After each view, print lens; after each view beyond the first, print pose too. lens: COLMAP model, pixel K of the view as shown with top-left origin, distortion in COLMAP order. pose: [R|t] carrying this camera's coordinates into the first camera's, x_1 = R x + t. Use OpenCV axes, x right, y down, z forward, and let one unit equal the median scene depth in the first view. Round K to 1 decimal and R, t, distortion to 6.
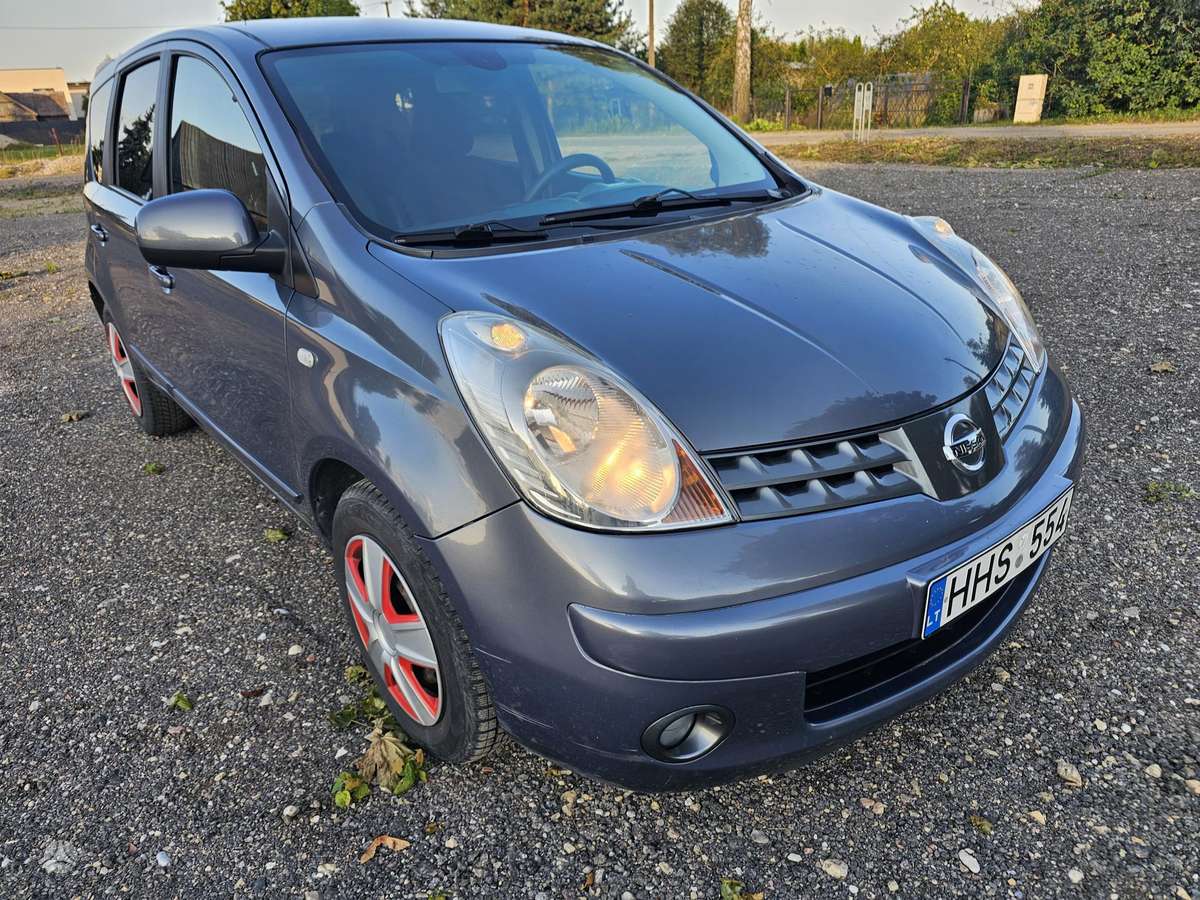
lens RADIAL K [[861.1, 0, 641.3], [0, 861.1, 479.7], [0, 0, 1]] dist [0.042845, -0.025189]
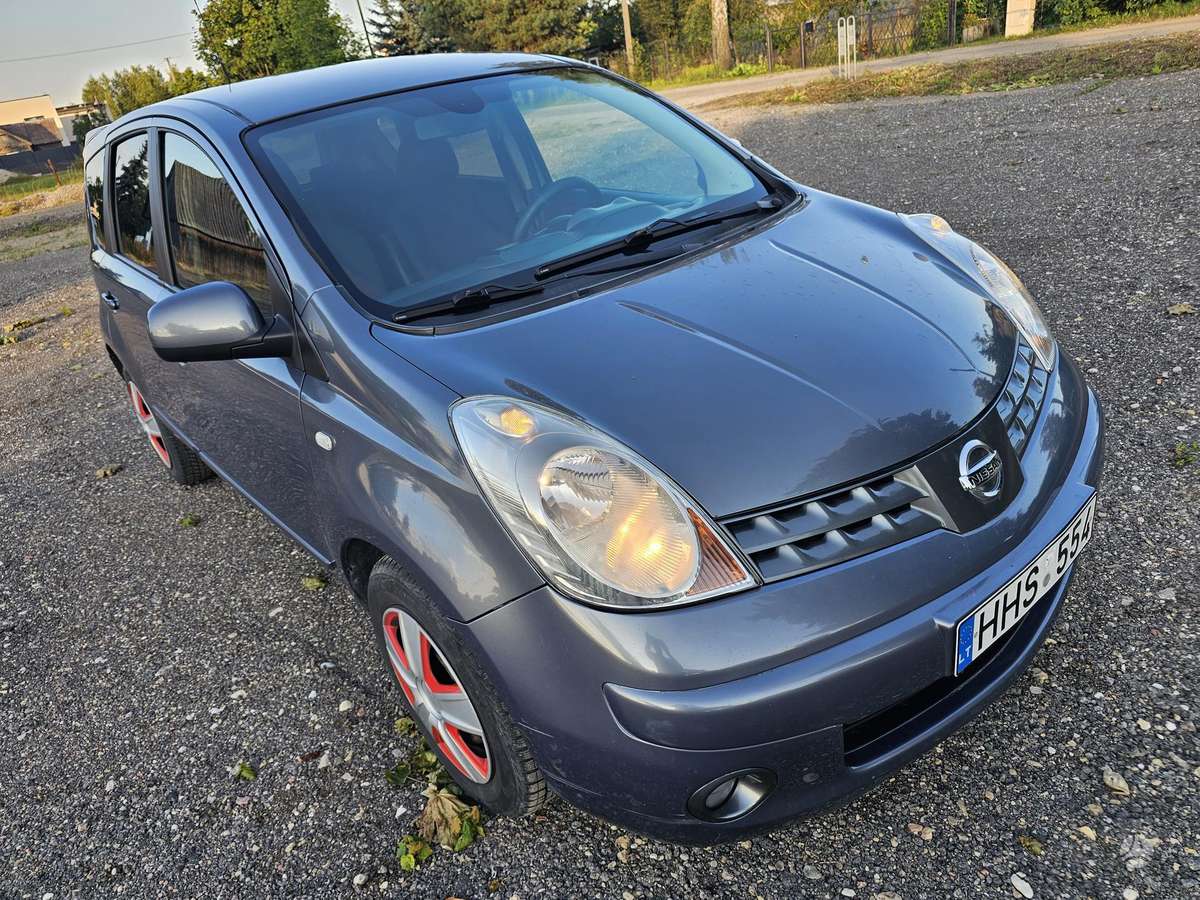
lens RADIAL K [[860.8, 0, 622.5], [0, 860.8, 451.3], [0, 0, 1]] dist [0.046032, -0.027632]
pose [[0.993769, -0.101852, -0.045265, 0.009135], [0.103628, 0.993860, 0.038787, -0.118155], [0.041036, -0.043236, 0.998222, -0.009722]]
